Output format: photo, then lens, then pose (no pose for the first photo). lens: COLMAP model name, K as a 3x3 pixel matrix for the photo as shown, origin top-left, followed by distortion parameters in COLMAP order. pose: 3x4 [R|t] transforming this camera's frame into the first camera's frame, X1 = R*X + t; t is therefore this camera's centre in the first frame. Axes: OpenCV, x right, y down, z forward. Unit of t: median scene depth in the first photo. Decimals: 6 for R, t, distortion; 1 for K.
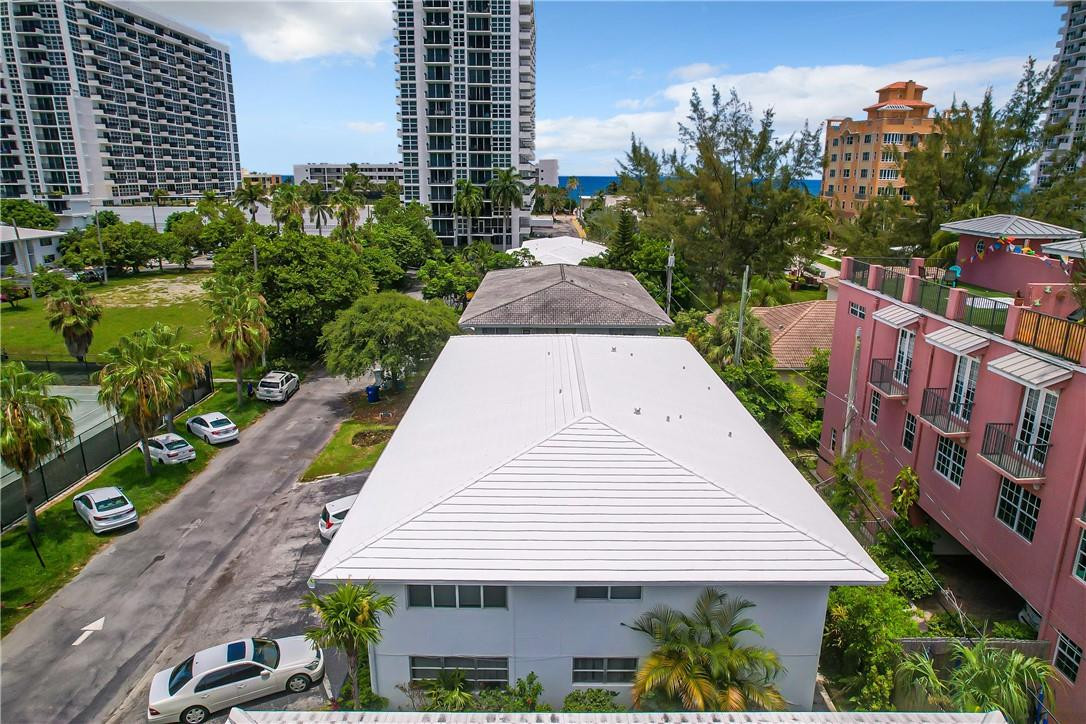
lens RADIAL K [[695.3, 0, 543.0], [0, 695.3, 362.0], [0, 0, 1]] dist [-0.070731, 0.063533]
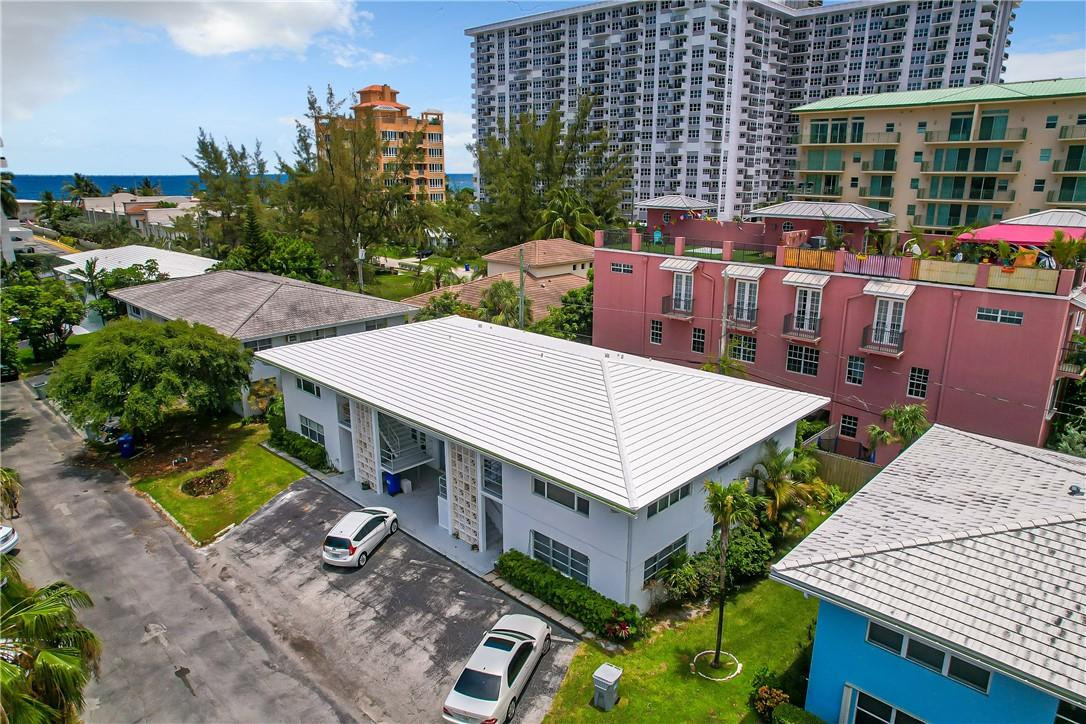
lens RADIAL K [[692.0, 0, 547.7], [0, 692.0, 338.3], [0, 0, 1]] dist [-0.019658, -0.001028]
pose [[0.702548, -0.176085, 0.689507, -0.432825], [0.191293, 0.979971, 0.055352, -0.028619], [-0.685443, 0.093011, 0.722161, 0.067602]]
